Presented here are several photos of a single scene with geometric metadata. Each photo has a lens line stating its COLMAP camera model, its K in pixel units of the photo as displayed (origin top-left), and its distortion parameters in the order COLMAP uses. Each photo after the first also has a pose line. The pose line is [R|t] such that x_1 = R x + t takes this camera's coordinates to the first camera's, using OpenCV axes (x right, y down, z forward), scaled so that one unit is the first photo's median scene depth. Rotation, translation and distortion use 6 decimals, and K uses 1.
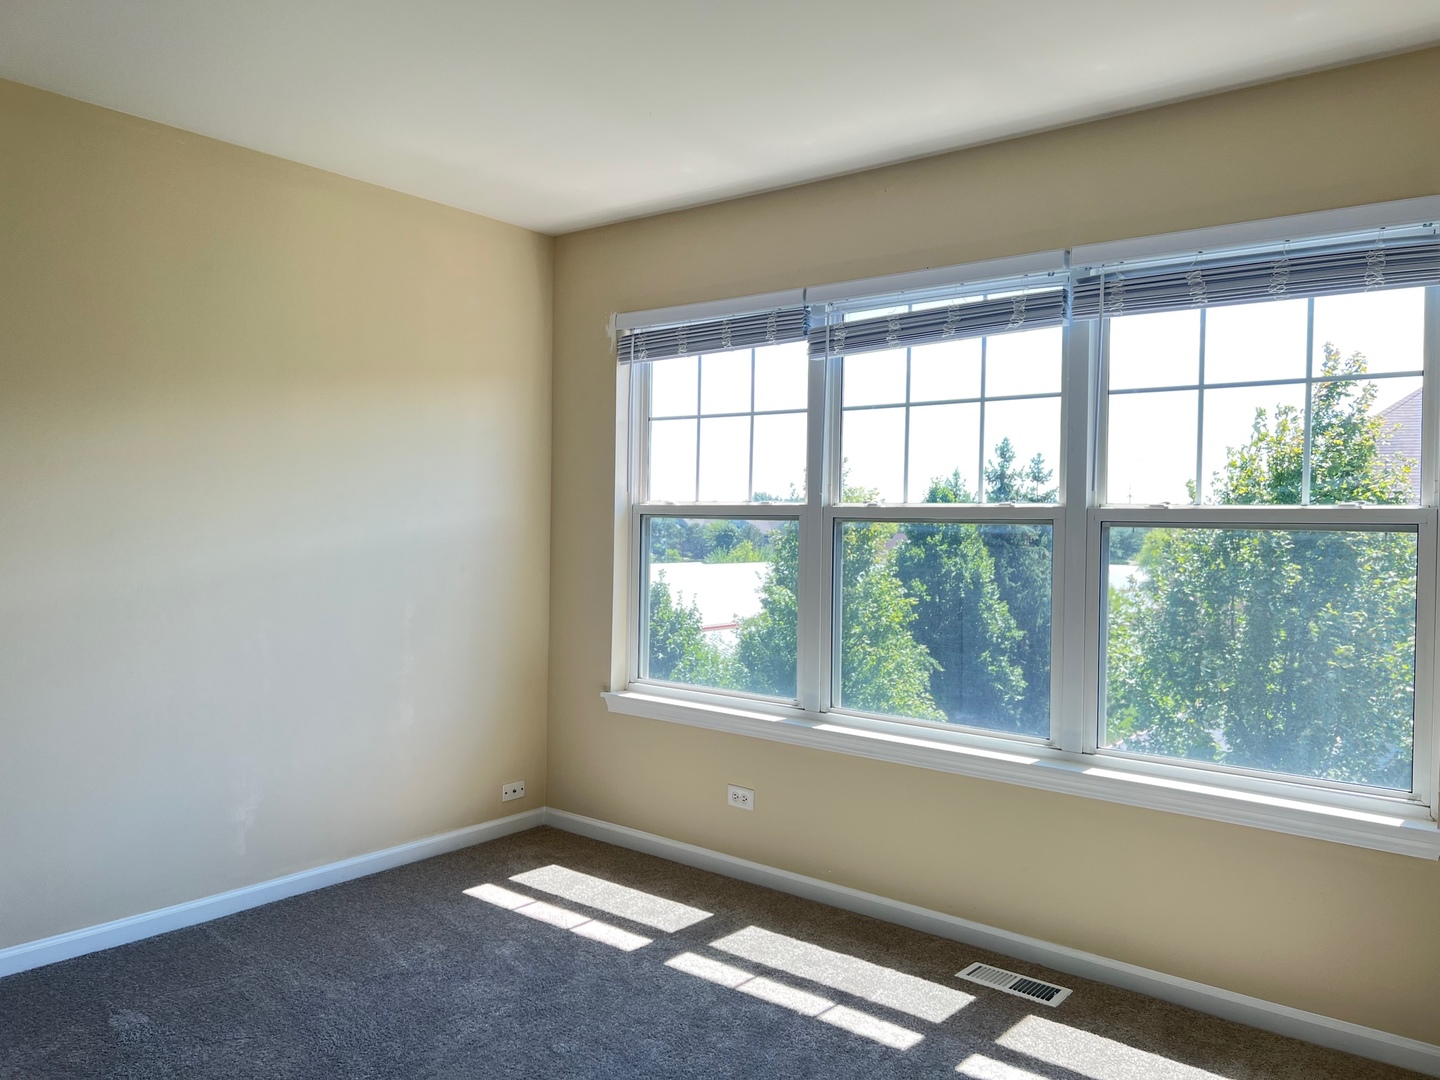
lens RADIAL K [[1033.0, 0, 720.0], [0, 1033.0, 540.0], [0, 0, 1]] dist [0.057669, -0.069498]
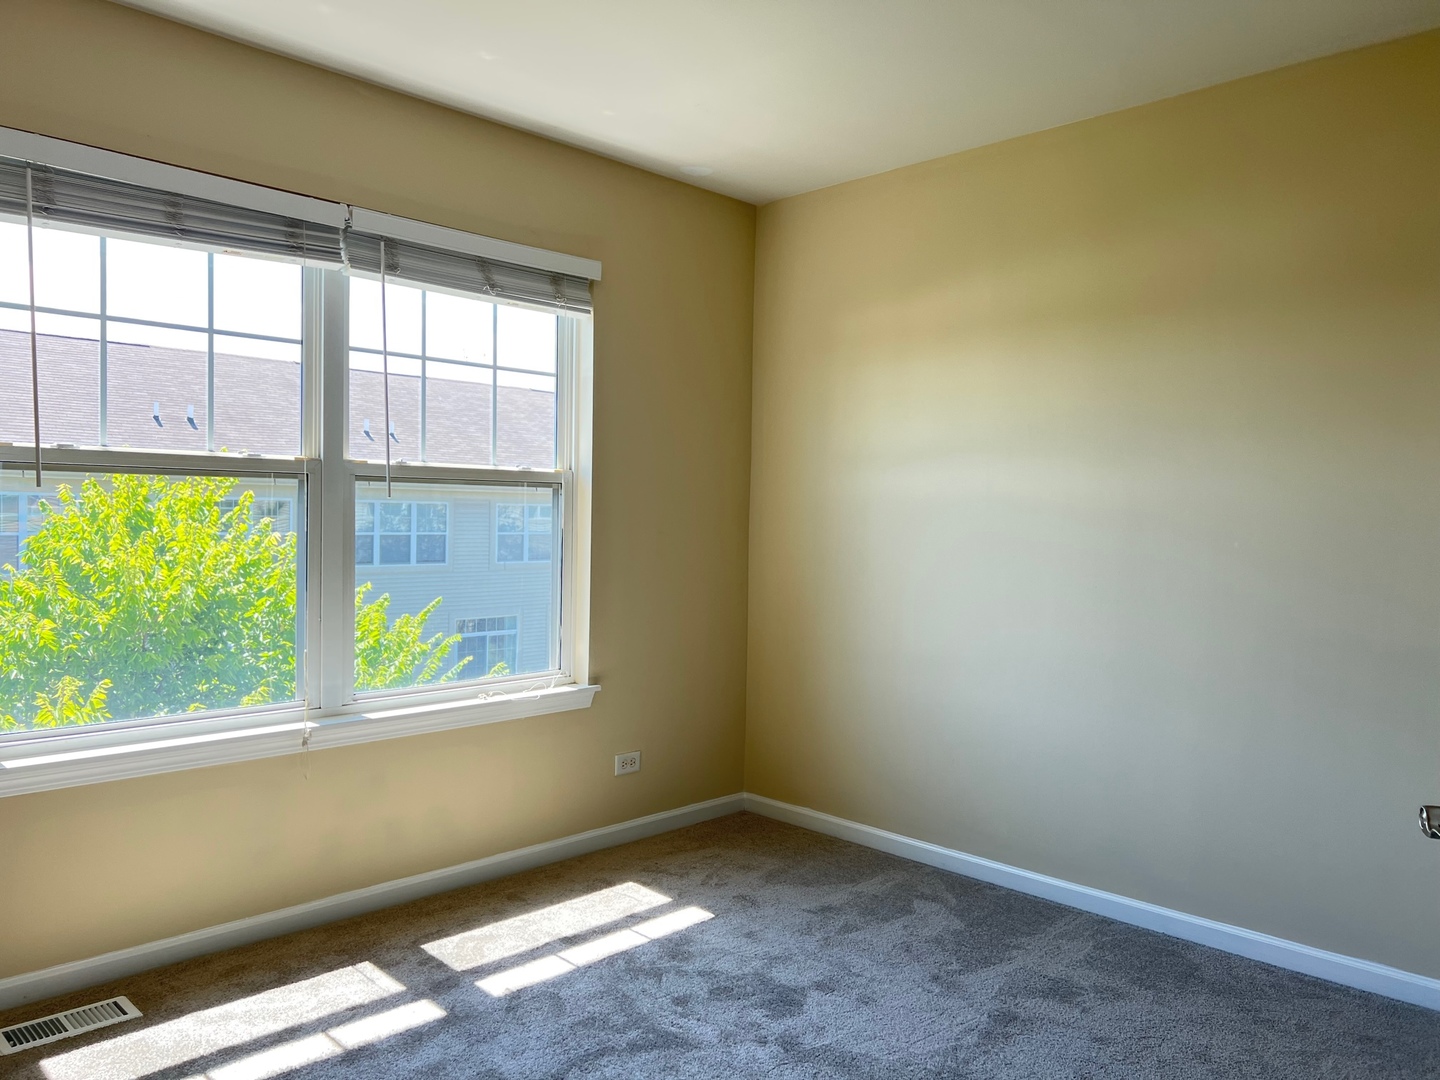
lens RADIAL K [[1076.0, 0, 708.3], [0, 1076.0, 540.5], [0, 0, 1]] dist [0.092275, -0.078948]
pose [[0.141726, -0.053066, 0.988483, -0.748765], [-0.014910, 0.998334, 0.055732, -0.021459], [-0.989794, -0.022637, 0.140699, 0.580684]]
